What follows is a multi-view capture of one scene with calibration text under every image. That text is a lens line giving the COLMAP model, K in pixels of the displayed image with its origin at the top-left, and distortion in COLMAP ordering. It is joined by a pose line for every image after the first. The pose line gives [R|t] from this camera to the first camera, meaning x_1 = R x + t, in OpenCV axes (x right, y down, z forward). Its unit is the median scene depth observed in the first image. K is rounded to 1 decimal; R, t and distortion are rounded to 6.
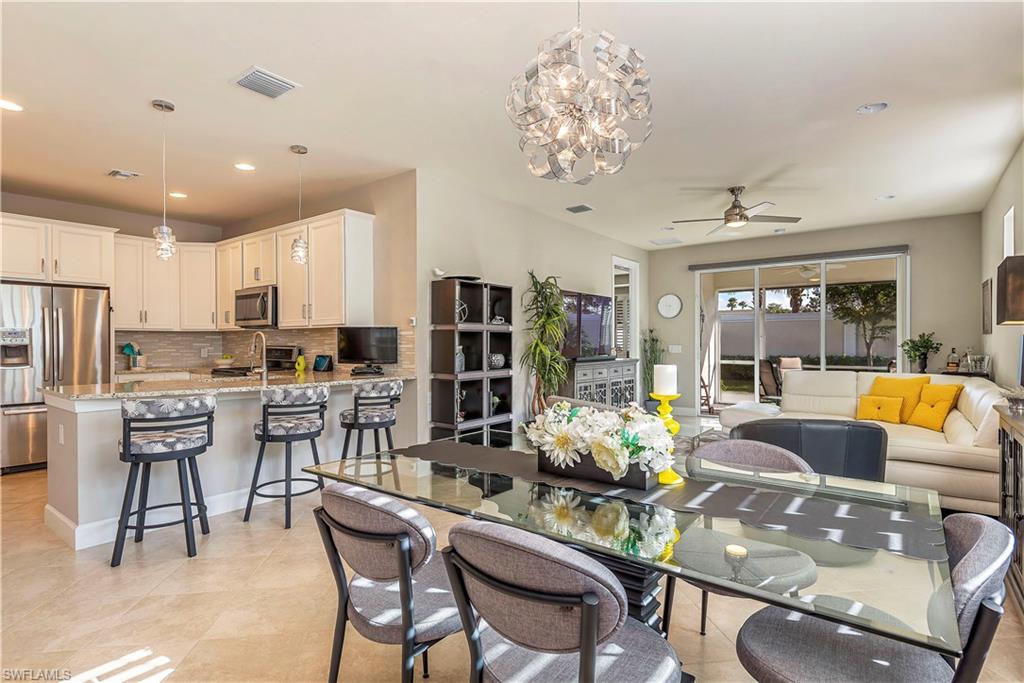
lens RADIAL K [[518.6, 0, 513.5], [0, 518.6, 343.3], [0, 0, 1]] dist [0.003526, 0.000913]
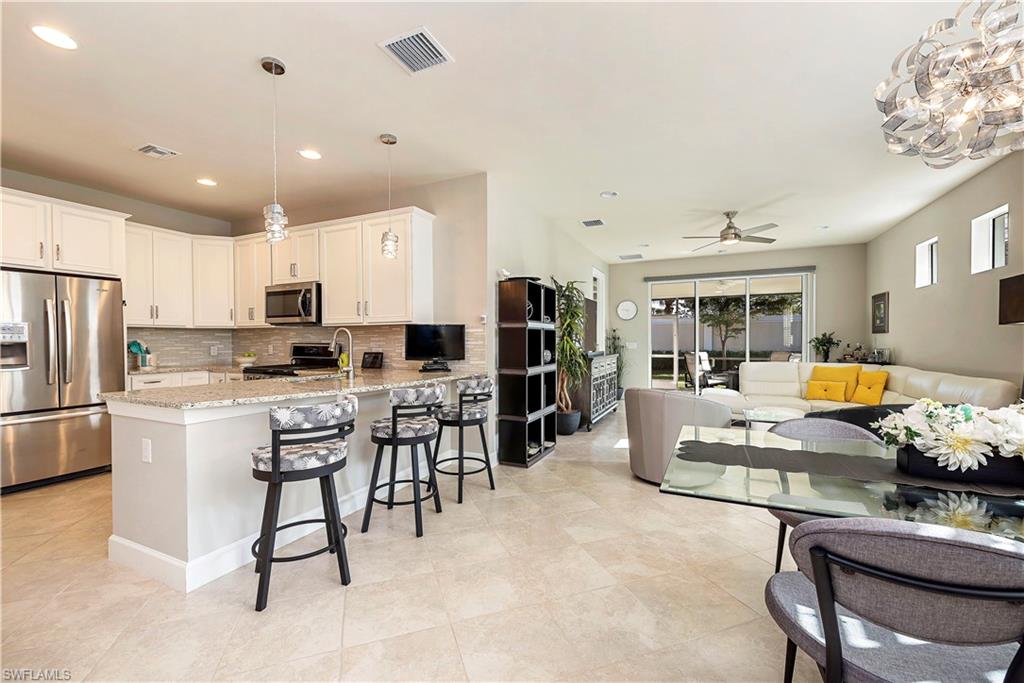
lens RADIAL K [[419.4, 0, 508.3], [0, 419.4, 346.1], [0, 0, 1]] dist [0.001352, -0.000323]
pose [[0.977227, -0.003682, 0.212166, -0.300783], [0.001497, 0.999944, 0.010455, 0.002845], [-0.212192, -0.009900, 0.977178, 0.155582]]
